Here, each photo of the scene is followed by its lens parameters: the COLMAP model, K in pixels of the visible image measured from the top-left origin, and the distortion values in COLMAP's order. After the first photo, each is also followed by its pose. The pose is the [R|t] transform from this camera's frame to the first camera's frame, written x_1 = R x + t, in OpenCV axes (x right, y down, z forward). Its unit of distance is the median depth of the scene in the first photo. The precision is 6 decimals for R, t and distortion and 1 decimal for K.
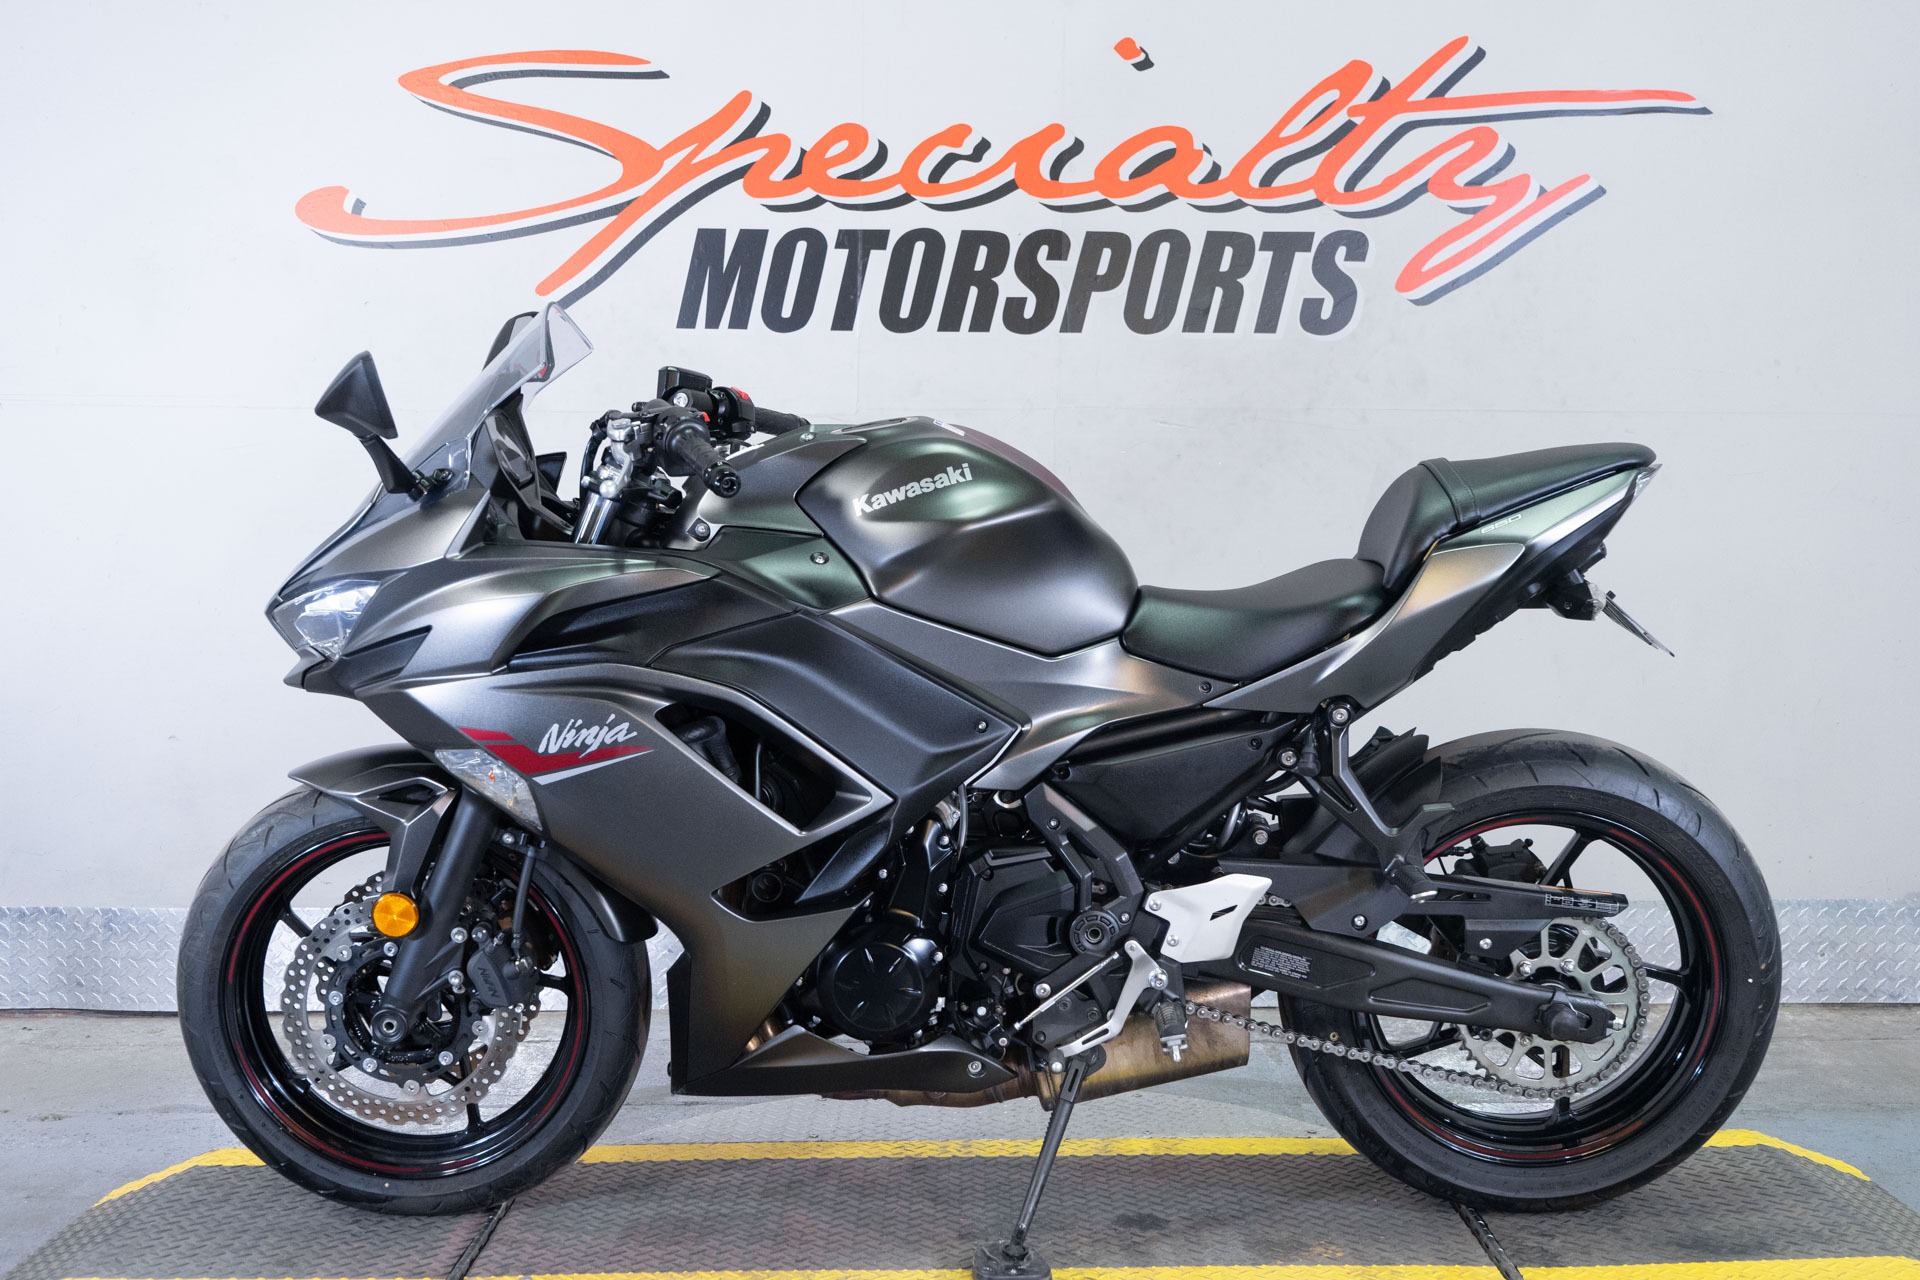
lens RADIAL K [[2204.4, 0, 960.0], [0, 2204.4, 640.0], [0, 0, 1]] dist [0.010108, 0.013437]
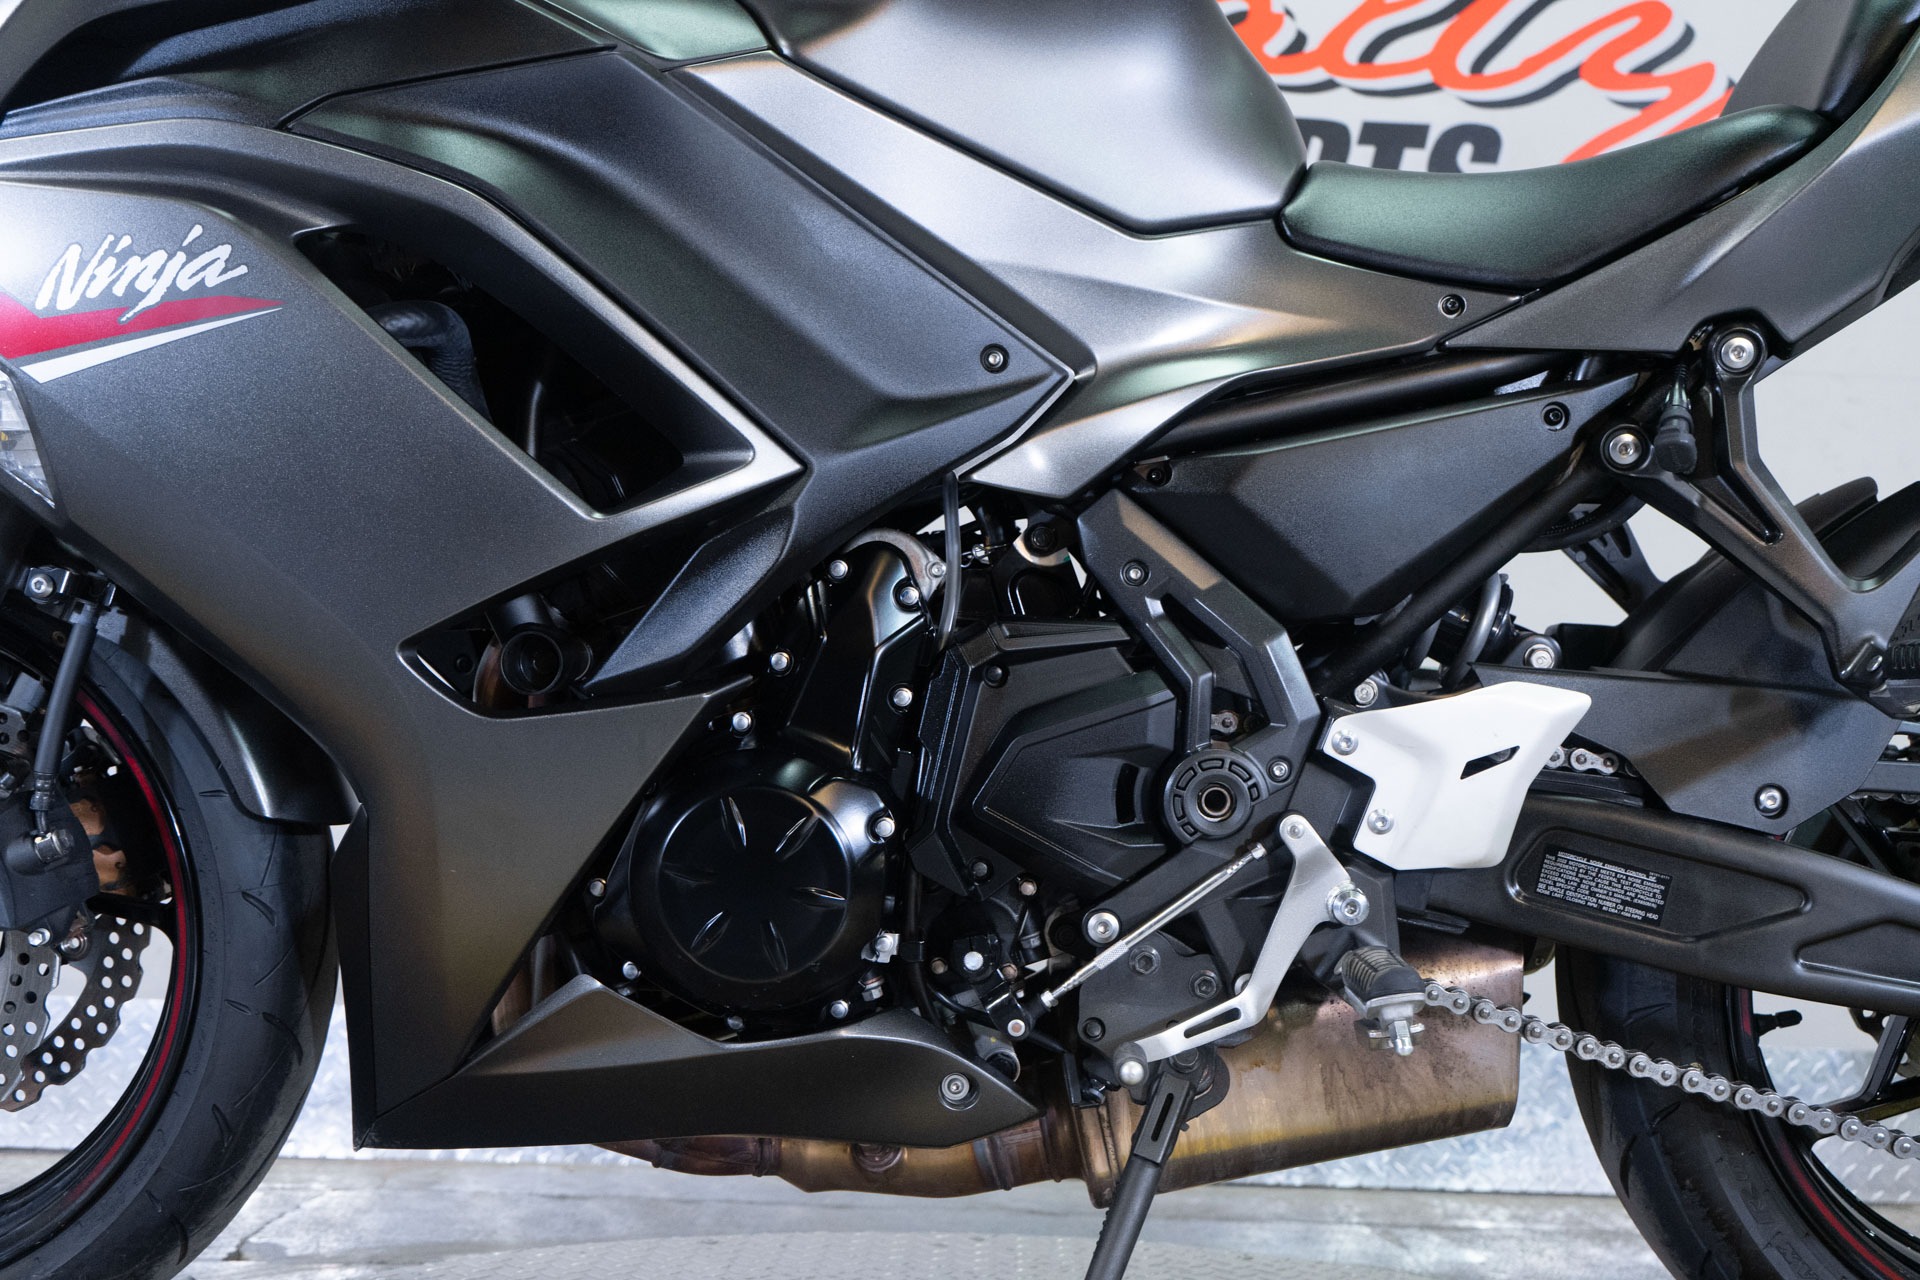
lens RADIAL K [[2054.1, 0, 899.5], [0, 2054.1, 640.2], [0, 0, 1]] dist [0.013392, 0.027055]
pose [[0.999181, 0.033906, -0.022081, 0.001267], [-0.036702, 0.989216, -0.141788, 0.163428], [0.017035, 0.142482, 0.989651, 0.550668]]
